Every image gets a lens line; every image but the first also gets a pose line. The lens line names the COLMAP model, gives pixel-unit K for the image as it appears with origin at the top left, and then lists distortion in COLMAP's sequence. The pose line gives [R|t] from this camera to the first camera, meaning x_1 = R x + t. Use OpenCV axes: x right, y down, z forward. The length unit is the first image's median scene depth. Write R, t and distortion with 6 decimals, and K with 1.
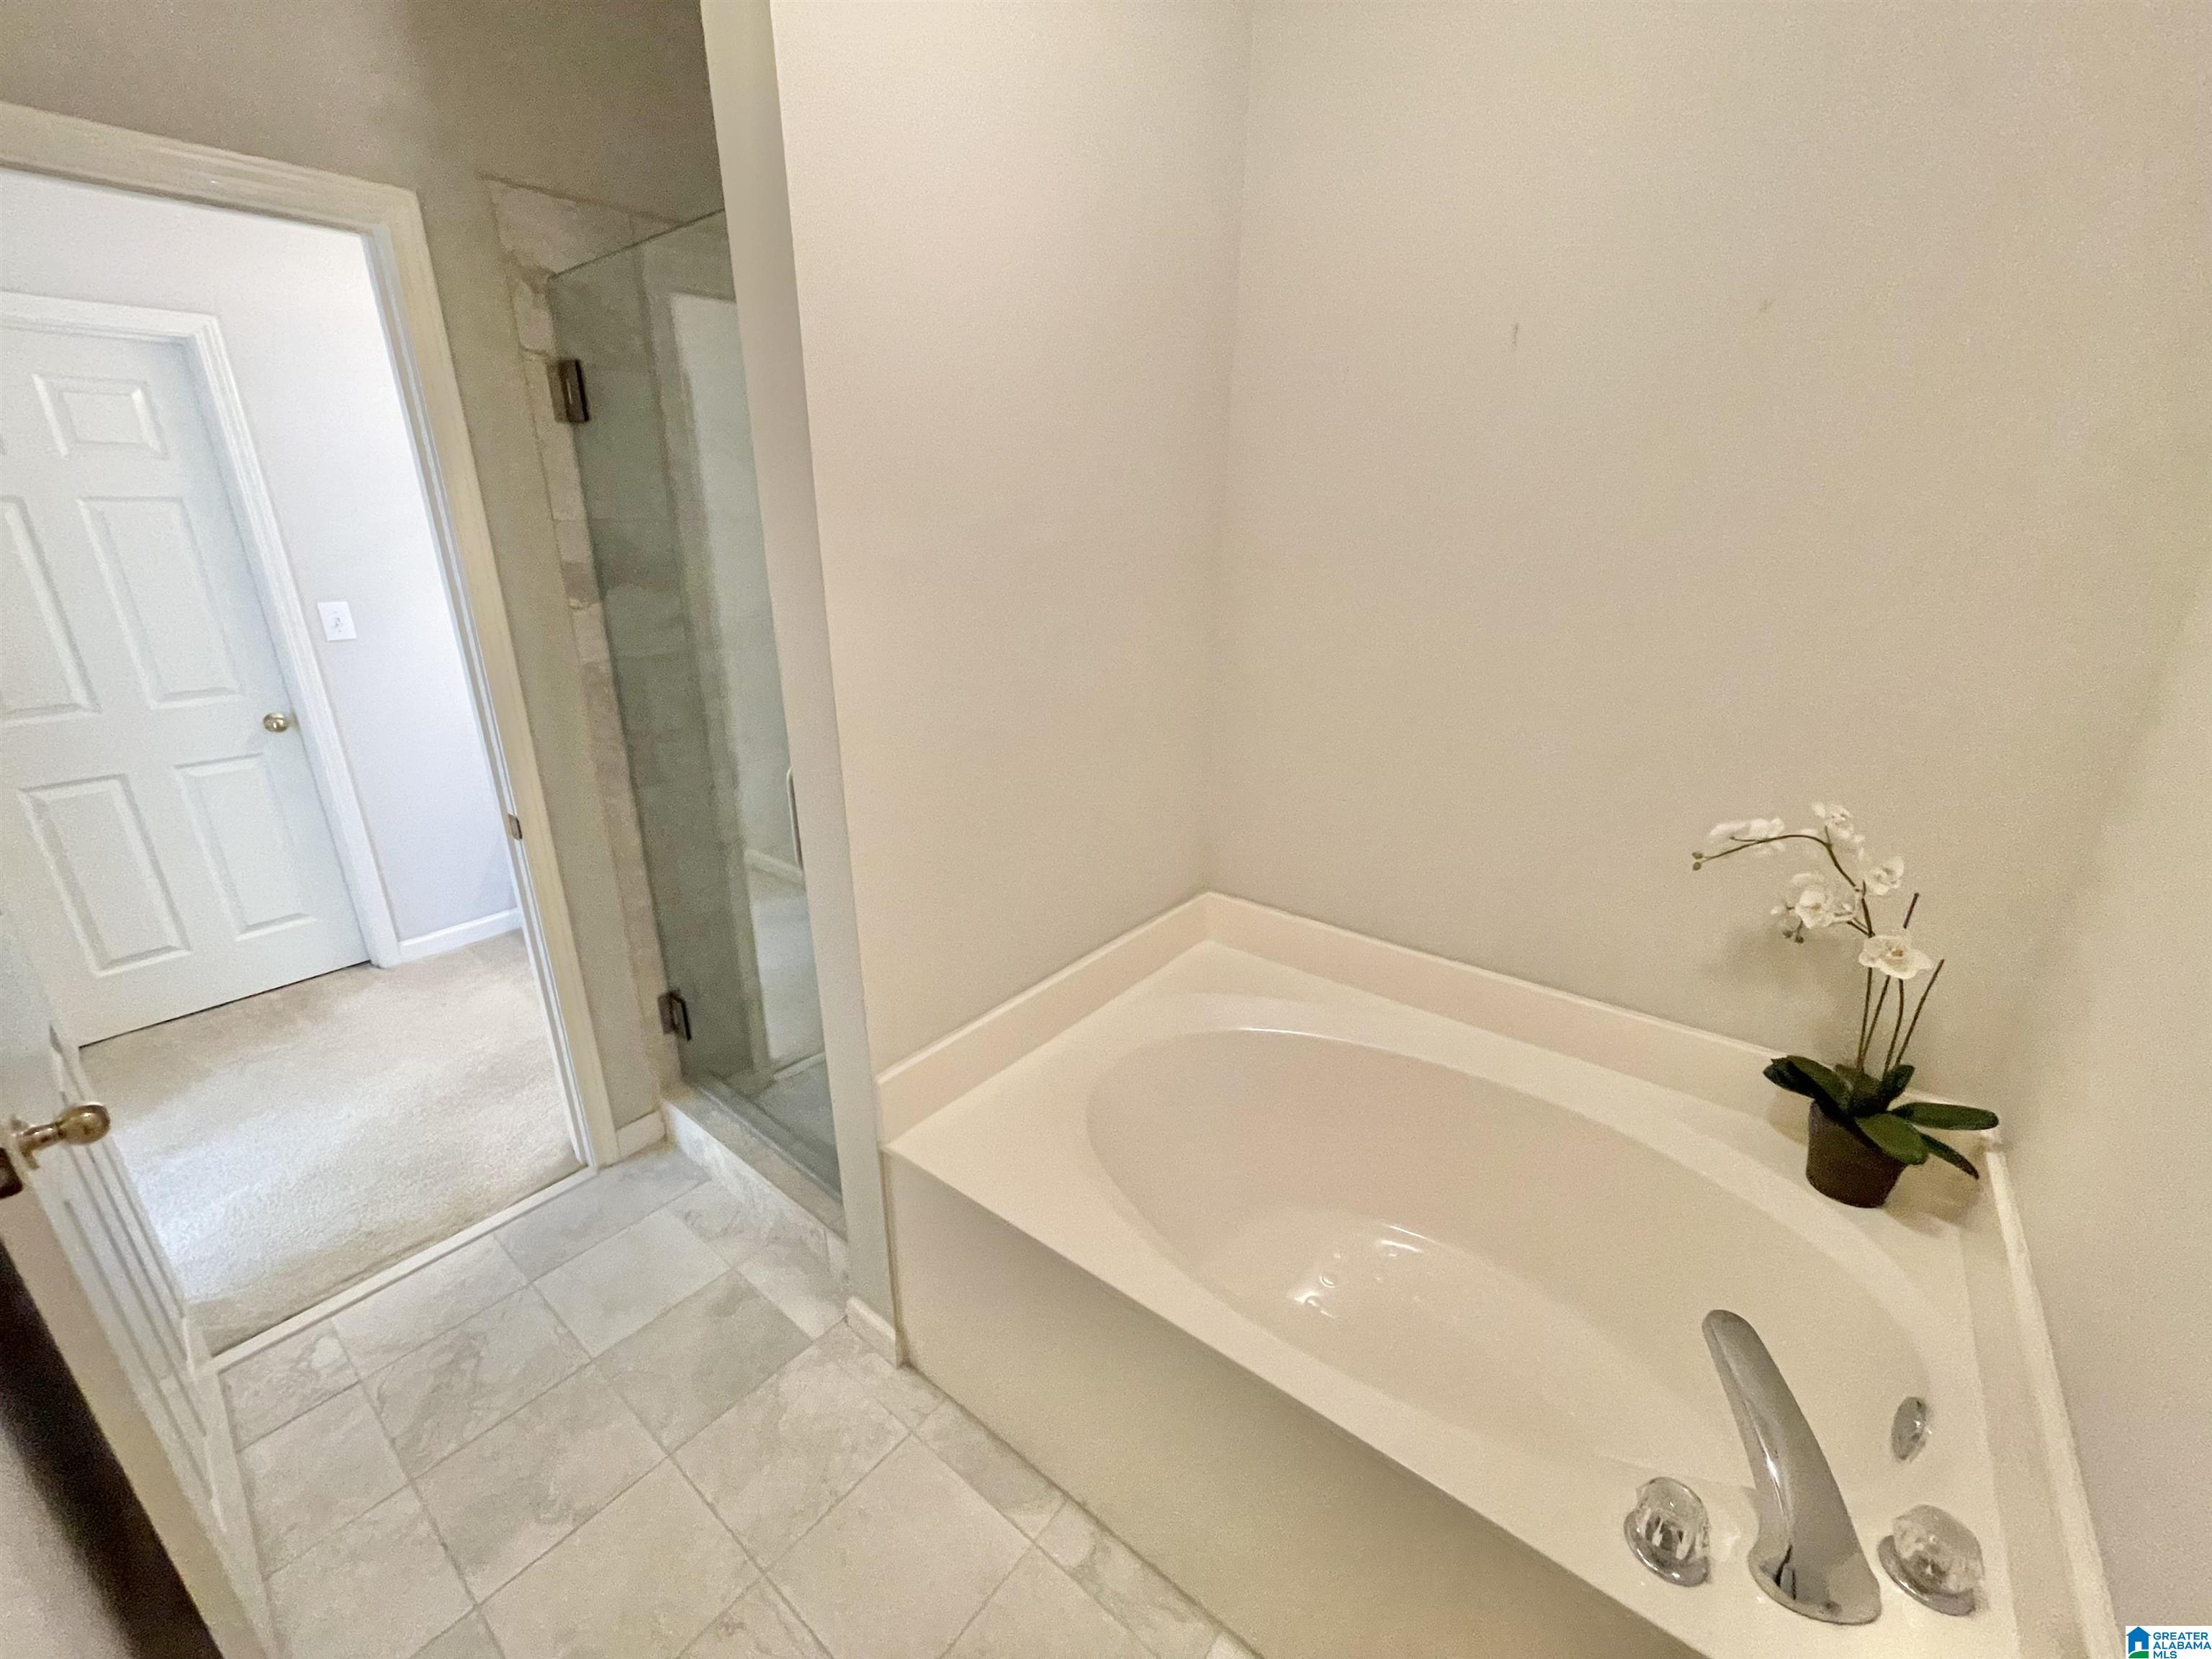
lens RADIAL K [[900.9, 0, 1102.4], [0, 900.9, 838.7], [0, 0, 1]] dist [-0.002641, 0.001335]
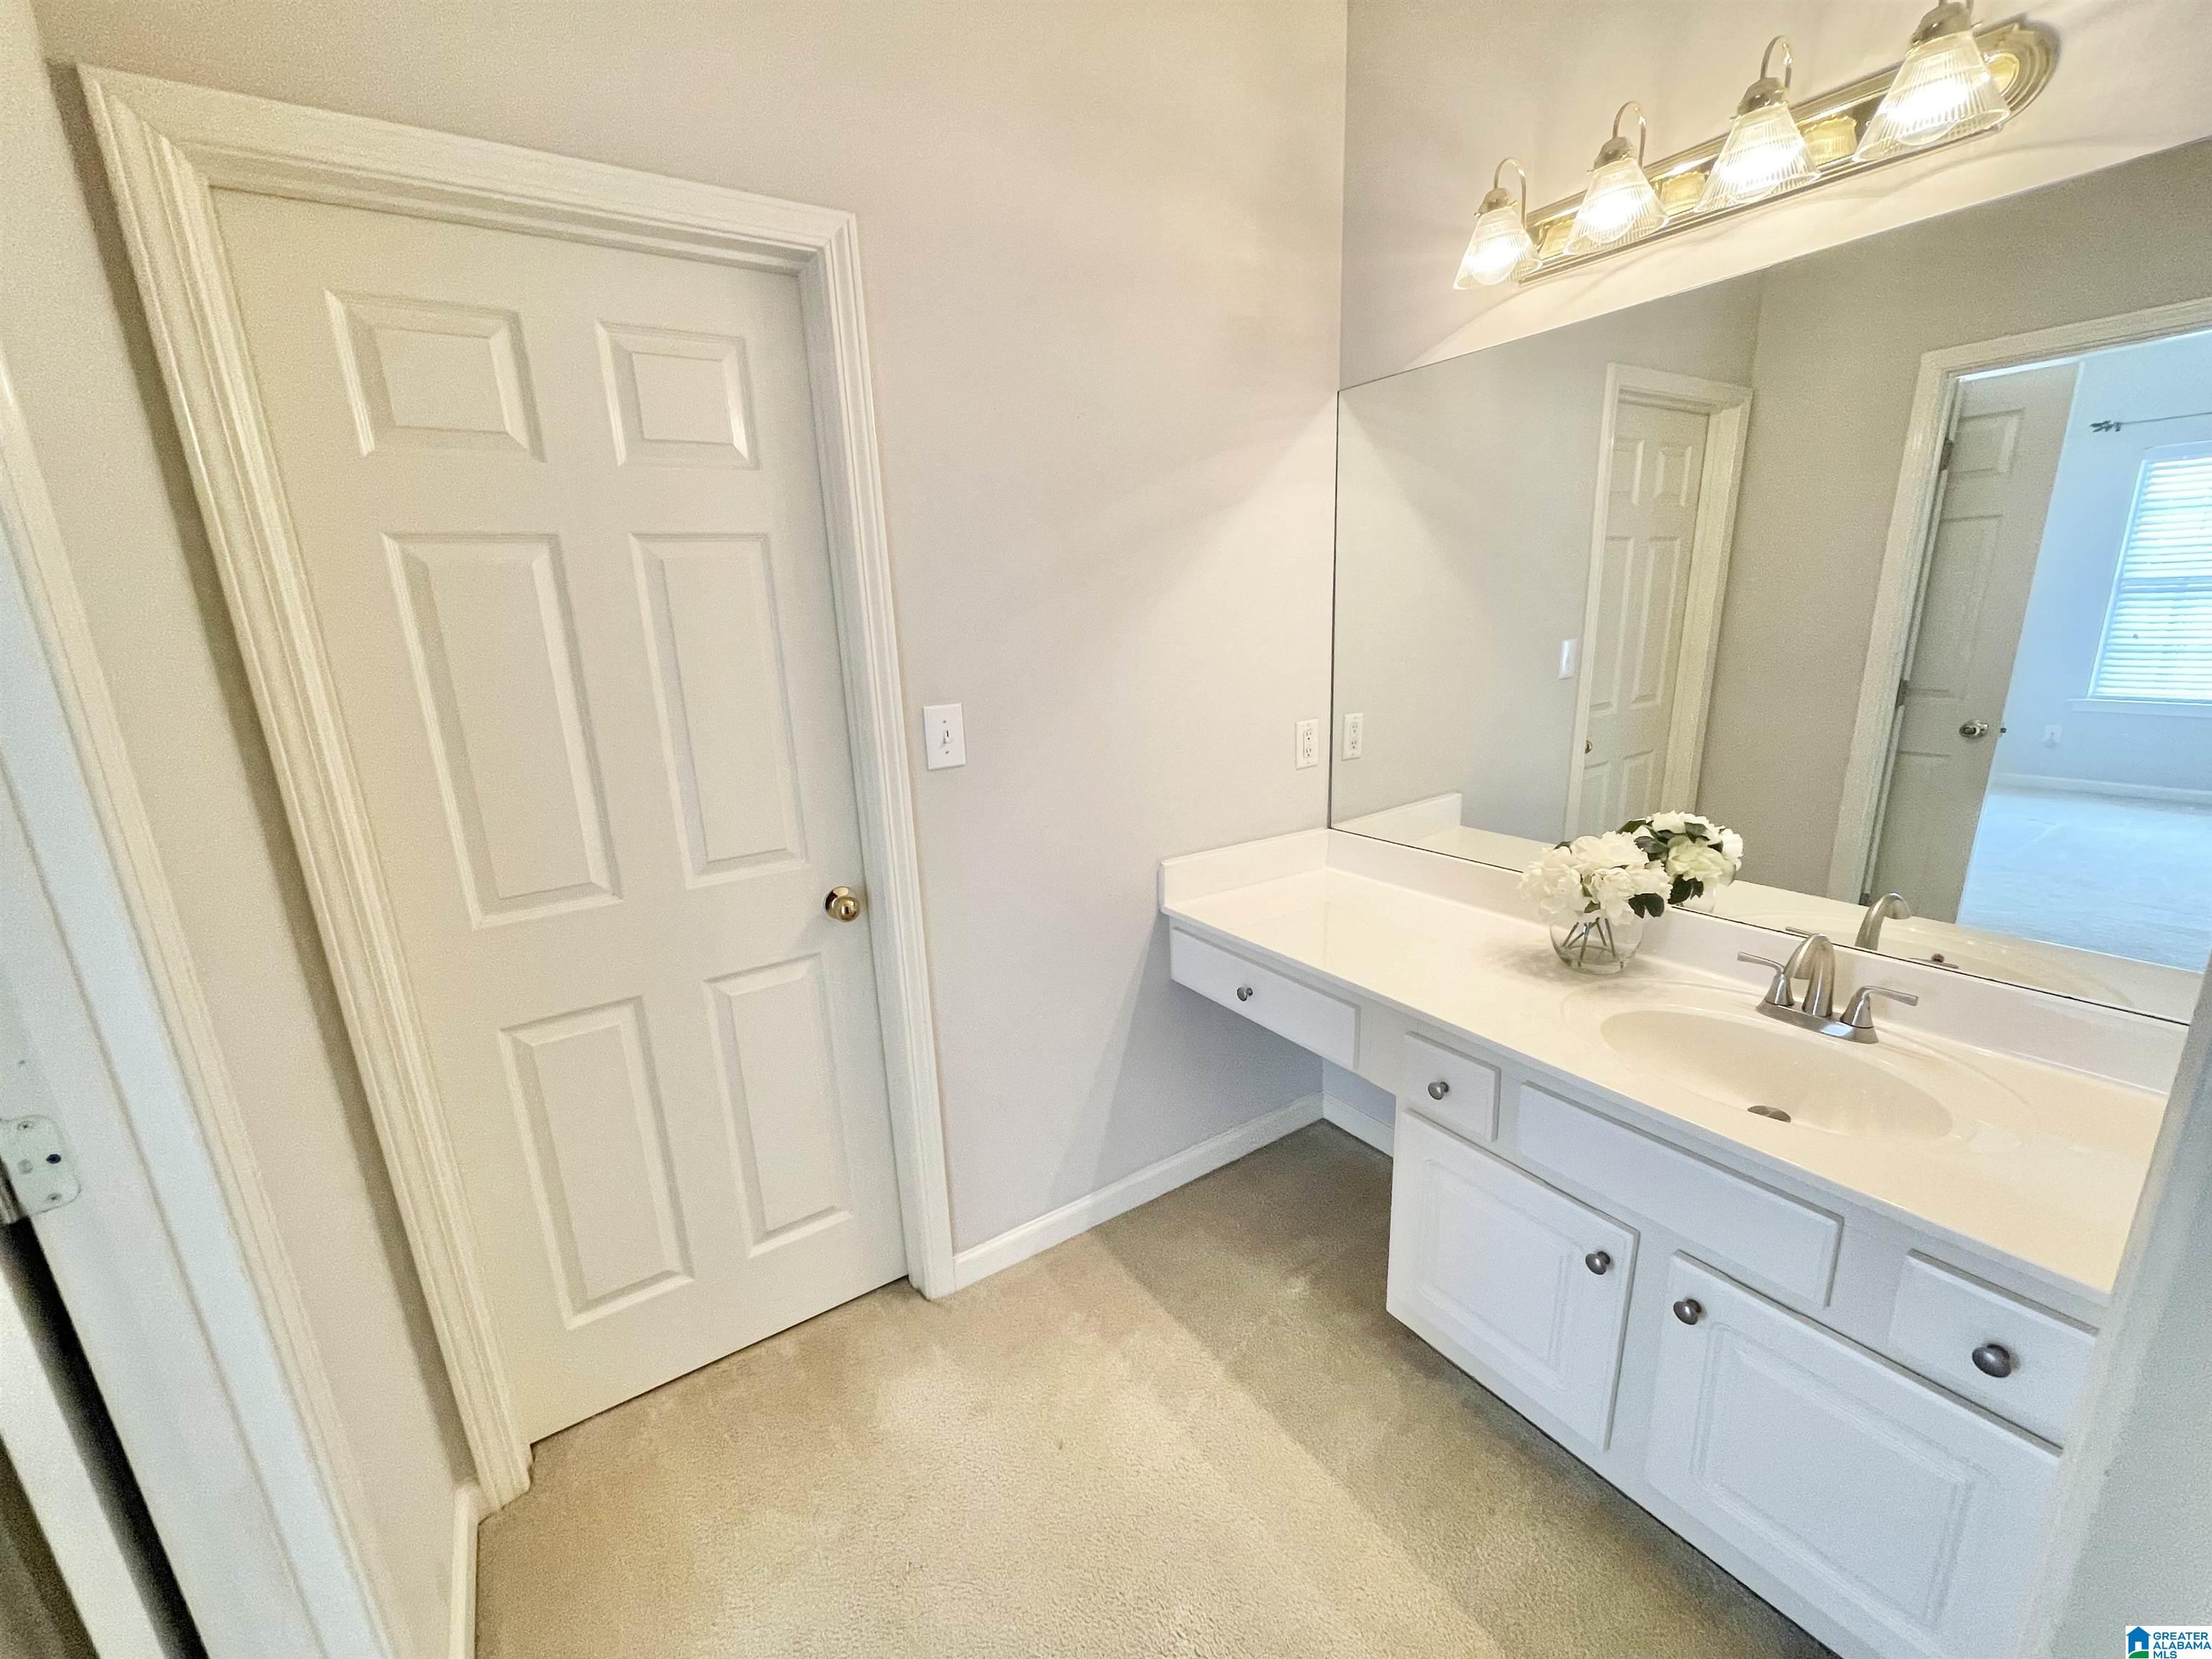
lens RADIAL K [[900.9, 0, 1100.7], [0, 900.9, 837.9], [0, 0, 1]] dist [-0.002641, 0.001335]
pose [[0.947113, 0.031641, -0.319337, -0.566123], [-0.060870, 0.994774, -0.081967, -0.134121], [0.315075, 0.097070, 0.944089, 0.485456]]
